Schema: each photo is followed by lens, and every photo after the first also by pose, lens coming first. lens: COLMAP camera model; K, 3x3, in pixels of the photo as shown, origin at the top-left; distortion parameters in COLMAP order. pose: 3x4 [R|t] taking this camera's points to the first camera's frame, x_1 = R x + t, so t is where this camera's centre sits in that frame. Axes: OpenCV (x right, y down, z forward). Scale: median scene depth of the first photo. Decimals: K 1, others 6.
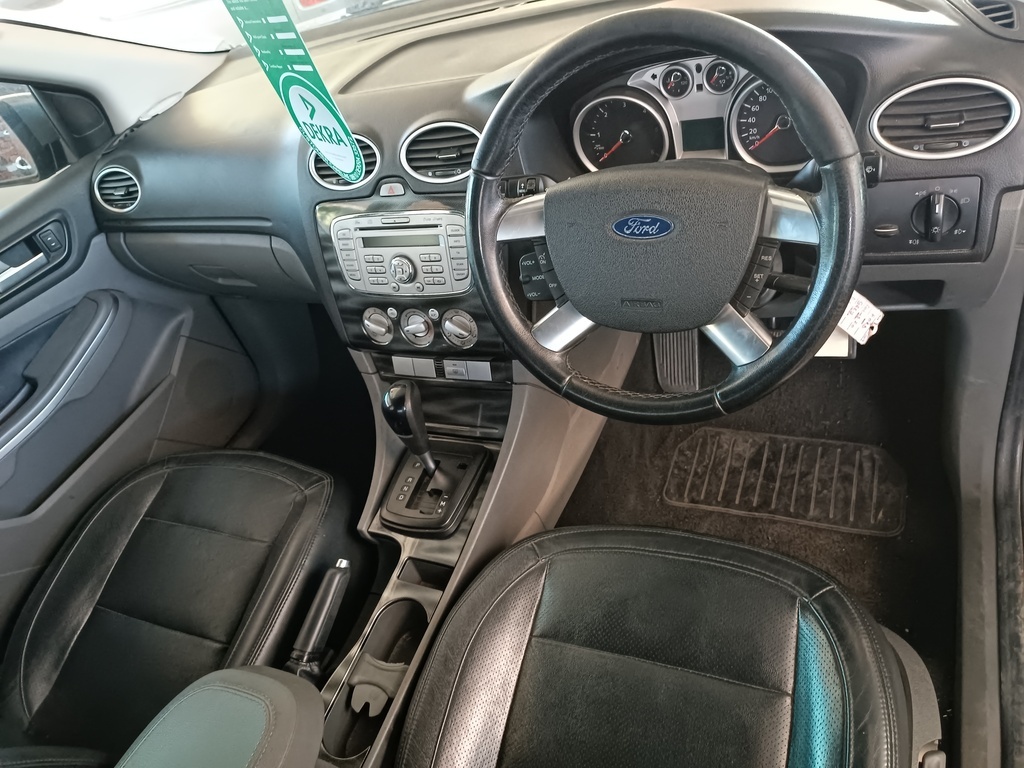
lens RADIAL K [[740.1, 0, 509.5], [0, 740.1, 388.9], [0, 0, 1]] dist [0.021061, -0.005779]
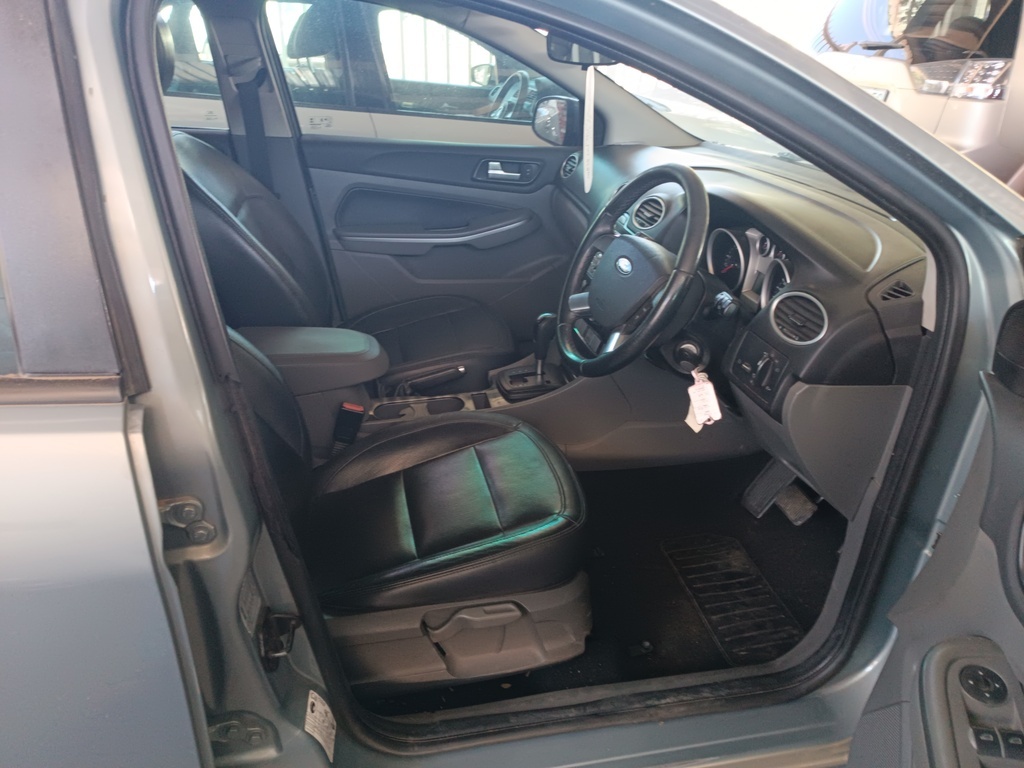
lens RADIAL K [[740.1, 0, 509.5], [0, 740.1, 388.9], [0, 0, 1]] dist [0.021061, -0.005779]
pose [[0.533803, 0.616654, -0.578612, 0.909328], [-0.689922, 0.713246, 0.123646, -0.024870], [0.488940, 0.333195, 0.806176, -0.342856]]
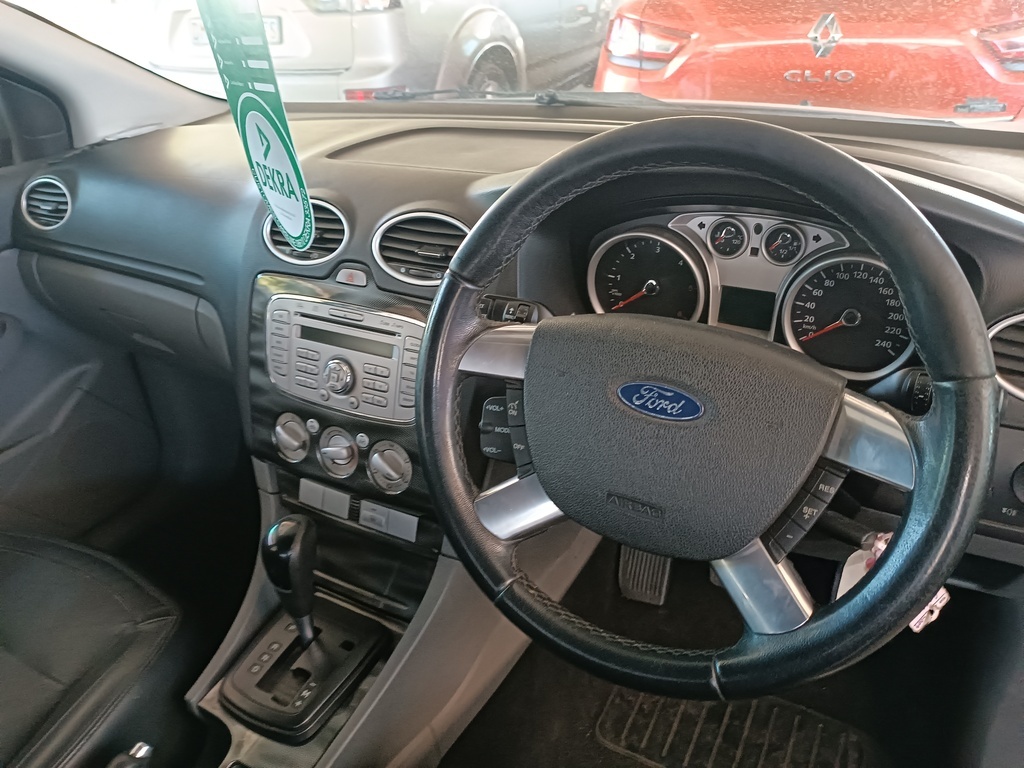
lens RADIAL K [[740.1, 0, 509.5], [0, 740.1, 388.9], [0, 0, 1]] dist [0.021061, -0.005779]
pose [[0.969226, 0.245212, 0.021726, 0.016748], [-0.237085, 0.953562, -0.185768, -0.047401], [-0.066270, 0.174900, 0.982353, 0.231309]]
